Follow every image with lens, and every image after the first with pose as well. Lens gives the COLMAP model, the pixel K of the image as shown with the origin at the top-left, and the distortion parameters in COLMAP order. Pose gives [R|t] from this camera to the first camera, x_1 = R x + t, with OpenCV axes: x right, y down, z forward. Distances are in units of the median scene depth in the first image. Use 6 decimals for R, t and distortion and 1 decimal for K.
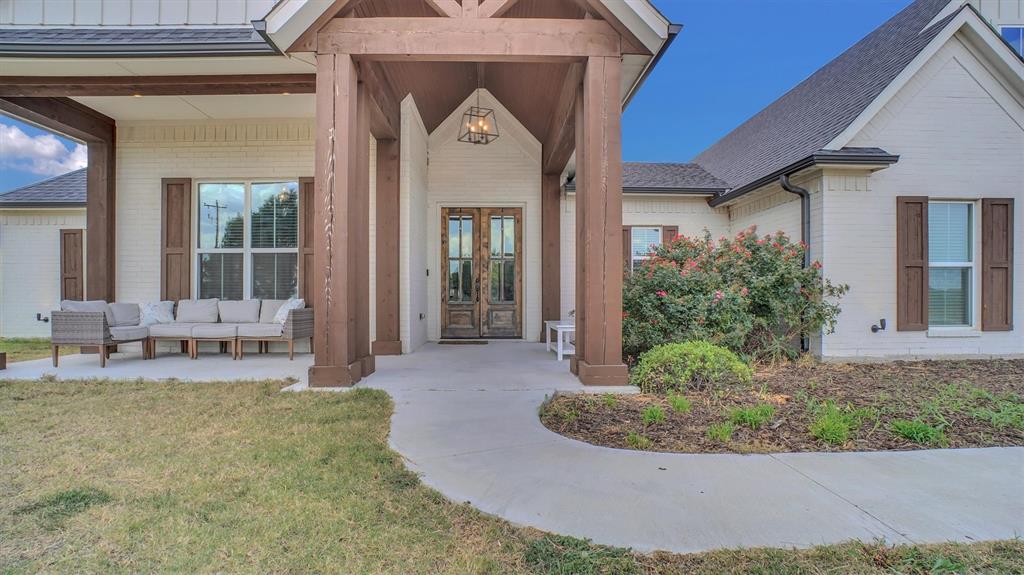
lens RADIAL K [[501.7, 0, 502.4], [0, 501.7, 297.2], [0, 0, 1]] dist [-0.024263, 0.002482]
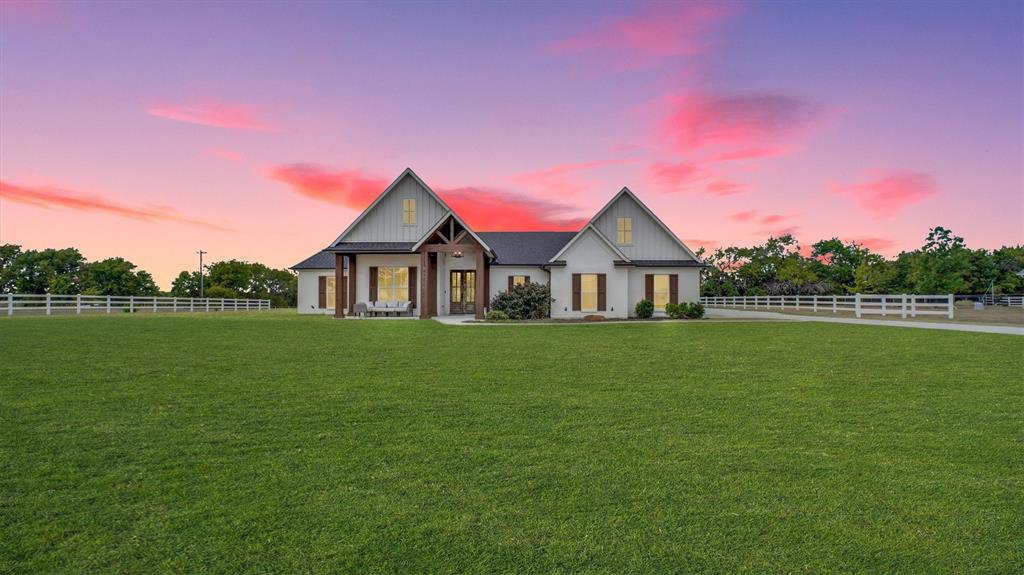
lens RADIAL K [[547.2, 0, 512.0], [0, 547.2, 286.2], [0, 0, 1]] dist [-0.003480, 0.000253]
pose [[0.998801, 0.001386, -0.048930, 0.552963], [-0.002007, 0.999918, -0.012635, -0.057971], [0.048909, 0.012718, 0.998722, -3.037257]]
